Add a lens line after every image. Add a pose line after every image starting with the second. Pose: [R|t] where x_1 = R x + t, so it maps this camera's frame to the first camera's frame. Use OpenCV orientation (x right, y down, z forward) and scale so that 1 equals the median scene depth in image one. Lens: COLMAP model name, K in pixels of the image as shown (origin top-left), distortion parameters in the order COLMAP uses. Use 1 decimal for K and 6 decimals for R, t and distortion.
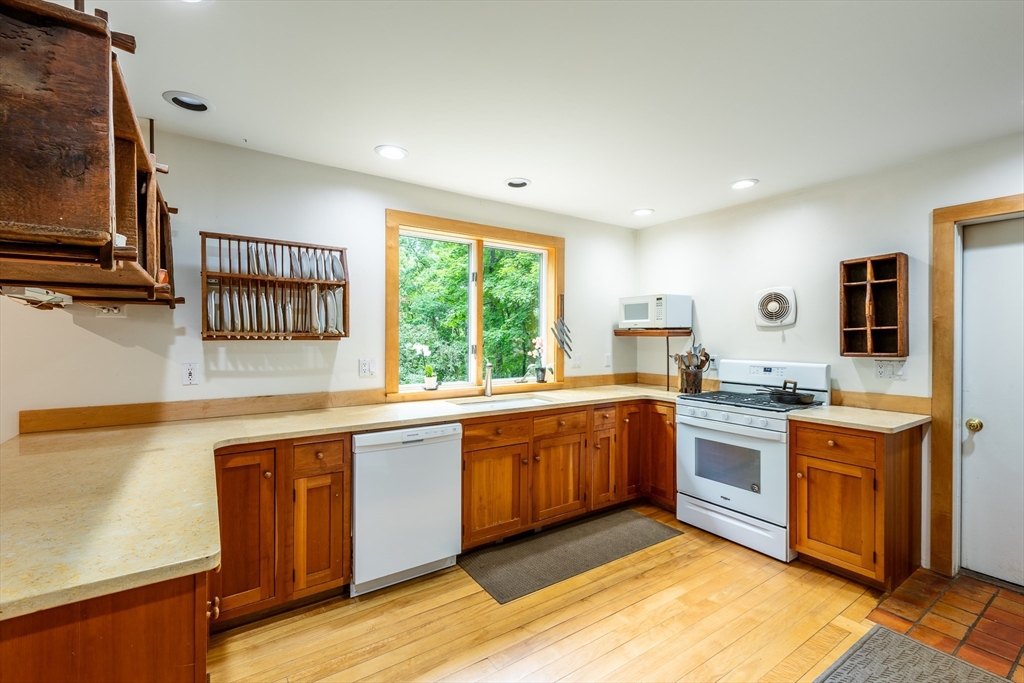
lens RADIAL K [[447.7, 0, 513.8], [0, 447.7, 340.5], [0, 0, 1]] dist [-0.000578, -0.000358]
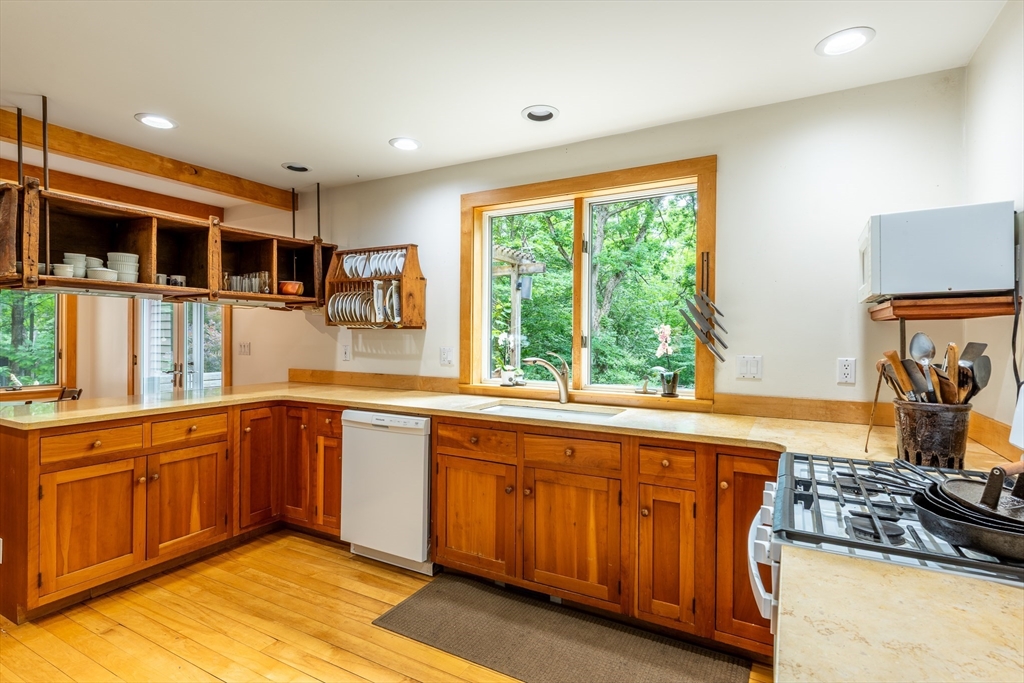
lens RADIAL K [[508.3, 0, 514.3], [0, 508.3, 339.7], [0, 0, 1]] dist [0.005530, 0.001013]
pose [[0.449988, 0.005181, -0.893019, 0.814975], [-0.014919, 0.999887, -0.001717, 0.024092], [0.892910, 0.014096, 0.450015, 0.650487]]
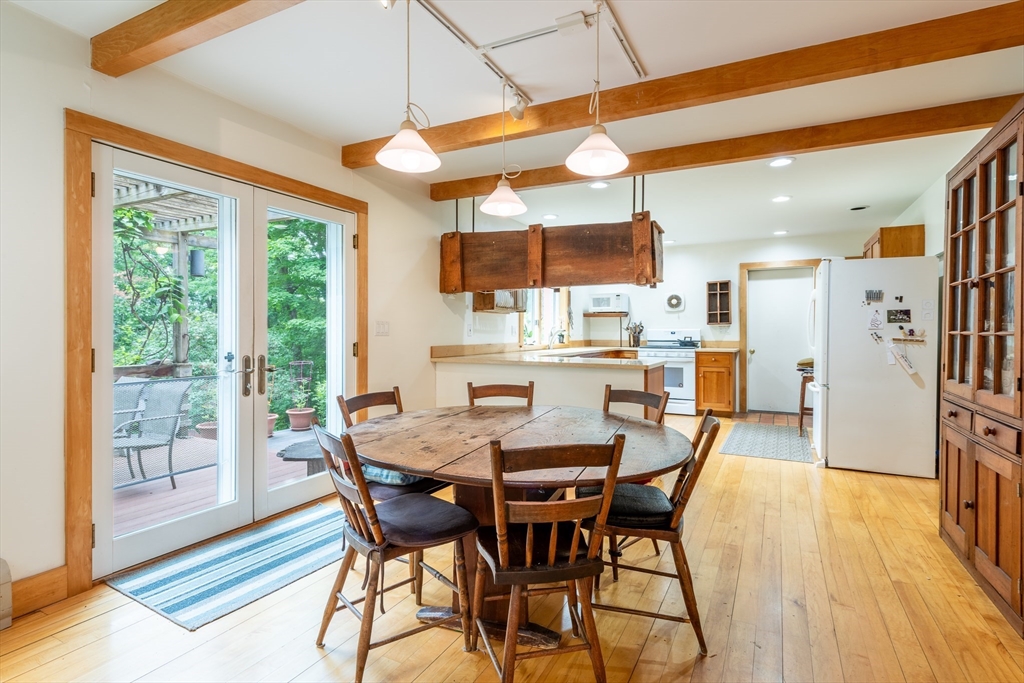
lens RADIAL K [[508.3, 0, 521.4], [0, 508.3, 335.5], [0, 0, 1]] dist [0.005530, 0.001013]
pose [[0.872322, -0.005654, 0.488900, -1.332245], [0.006534, 0.999979, -0.000093, 0.085466], [-0.488889, 0.003275, 0.872340, -0.765035]]
